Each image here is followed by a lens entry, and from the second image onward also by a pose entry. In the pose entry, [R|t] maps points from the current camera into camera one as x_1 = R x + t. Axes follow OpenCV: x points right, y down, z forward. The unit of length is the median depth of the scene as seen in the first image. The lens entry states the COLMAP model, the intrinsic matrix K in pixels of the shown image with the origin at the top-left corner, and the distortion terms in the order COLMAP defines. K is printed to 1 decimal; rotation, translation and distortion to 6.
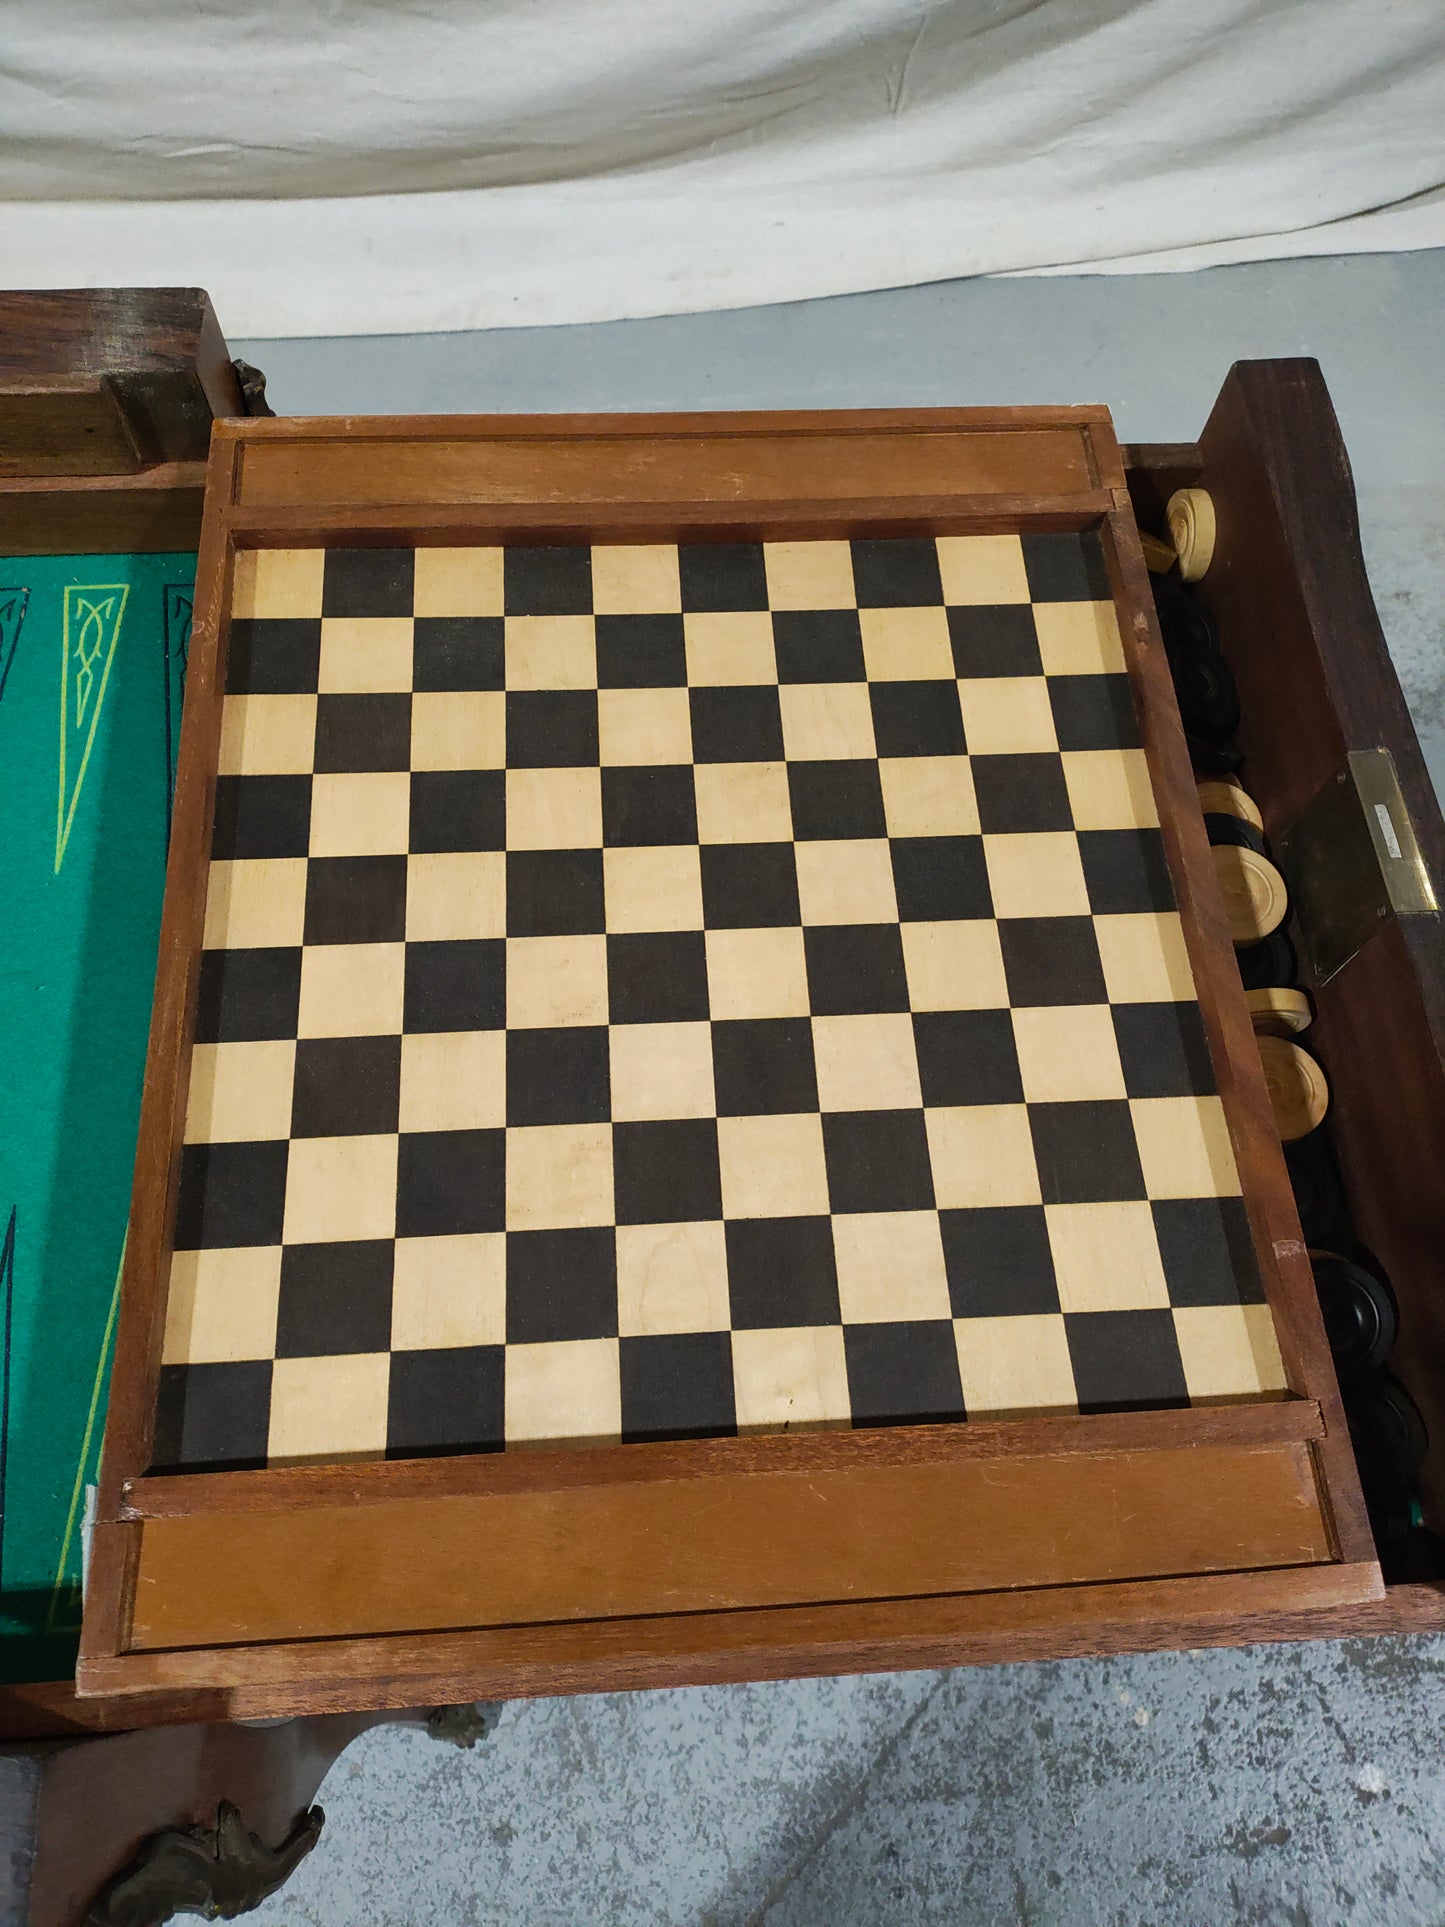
lens RADIAL K [[1396.7, 0, 720.6], [0, 1396.7, 934.4], [0, 0, 1]] dist [-0.003192, 0.001287]
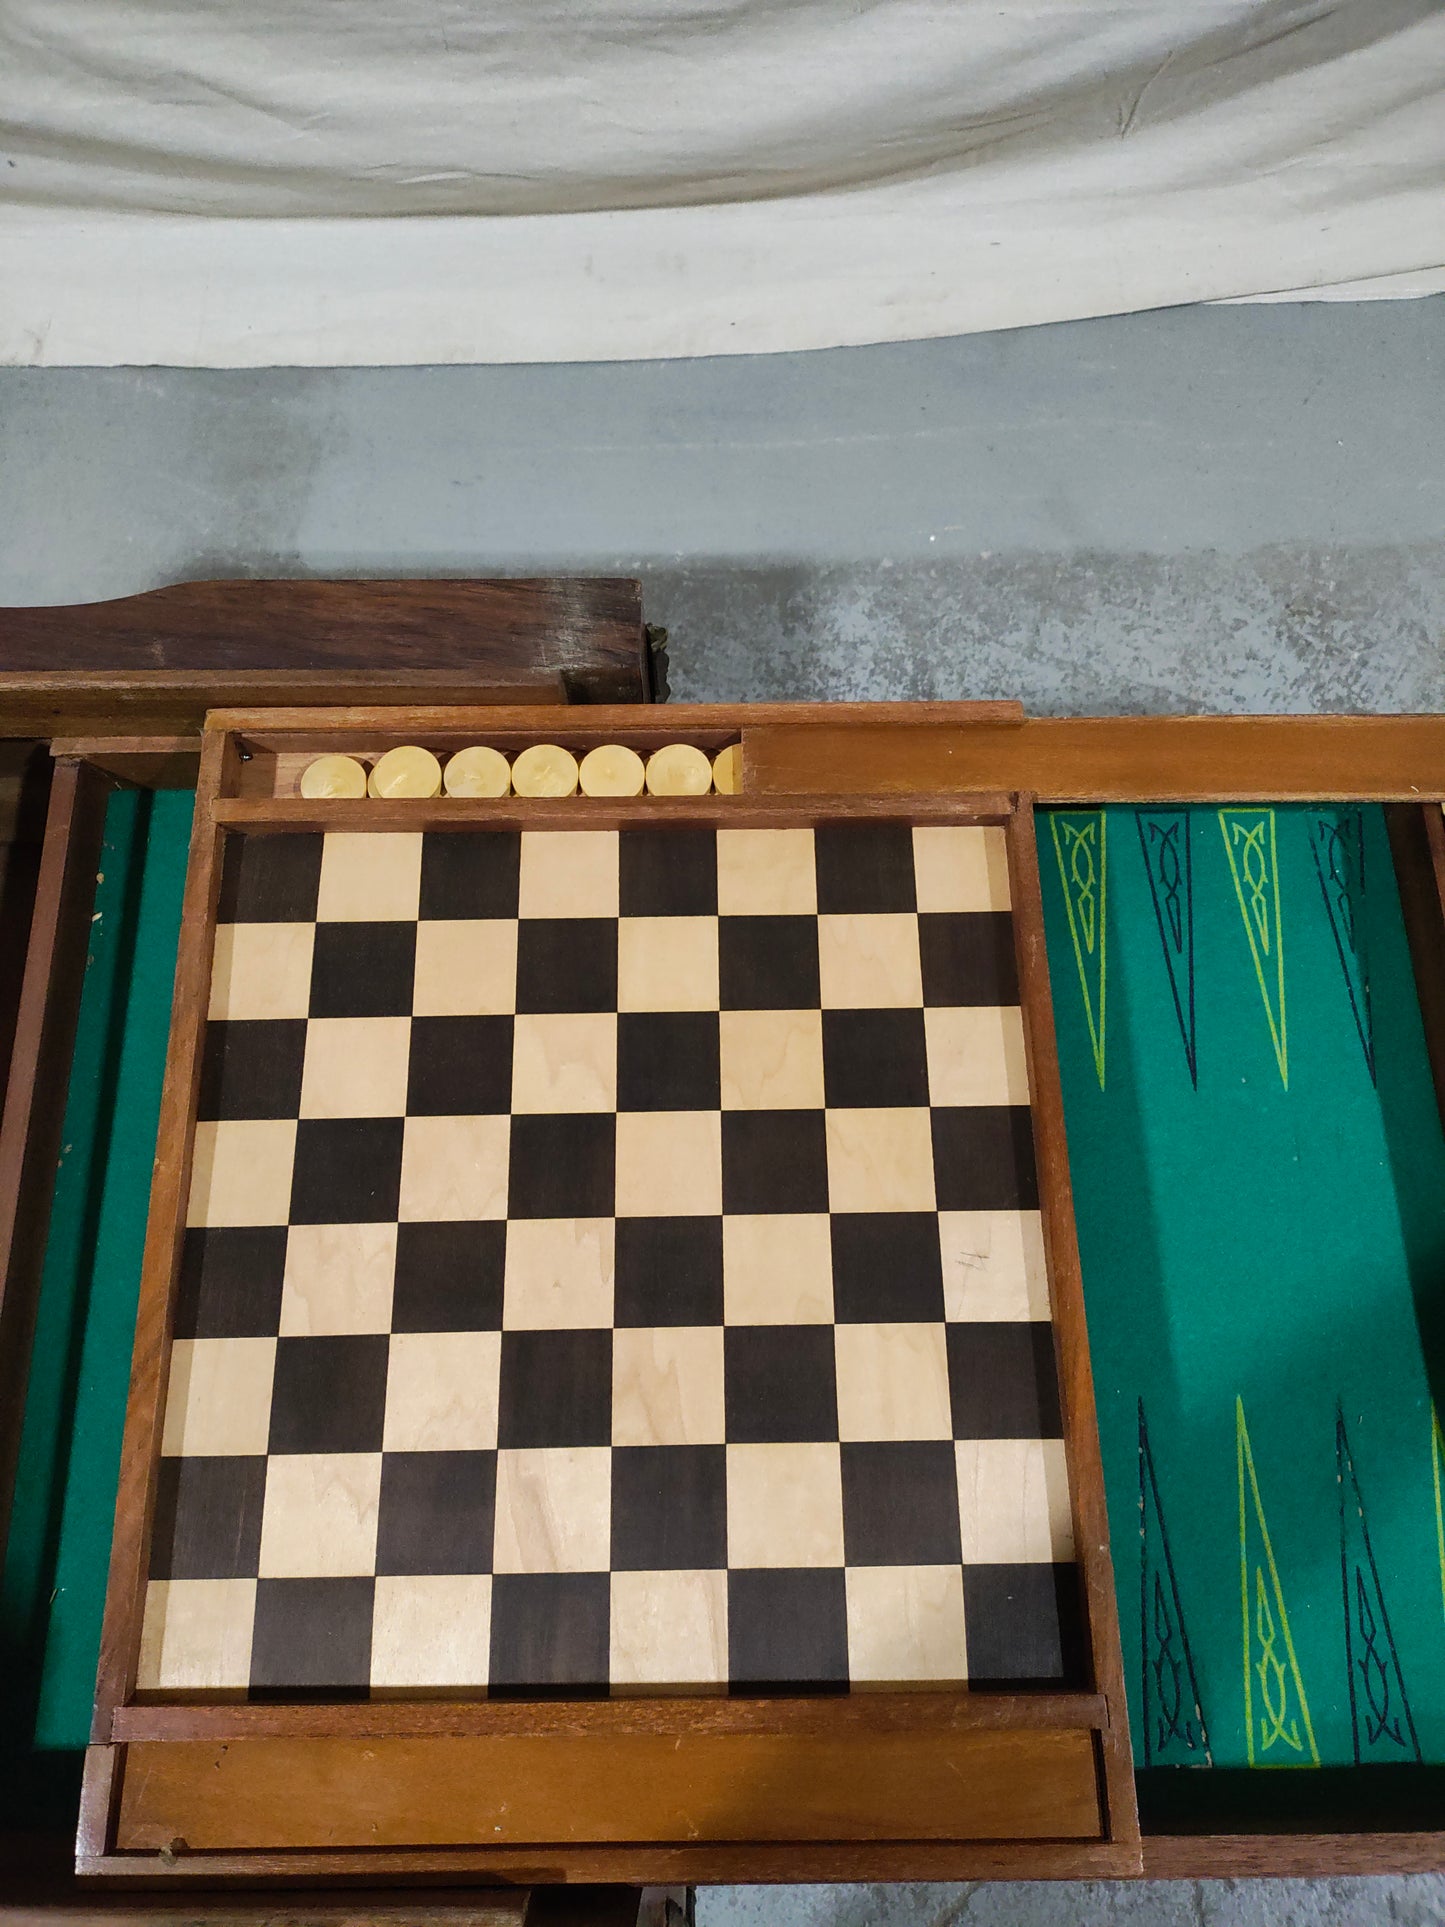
lens RADIAL K [[1396.7, 0, 720.6], [0, 1396.7, 934.4], [0, 0, 1]] dist [-0.003192, 0.001287]
pose [[0.997839, 0.037131, -0.054206, -0.089417], [-0.032514, 0.995961, 0.083692, -0.105065], [0.057095, -0.081748, 0.995016, -0.044976]]
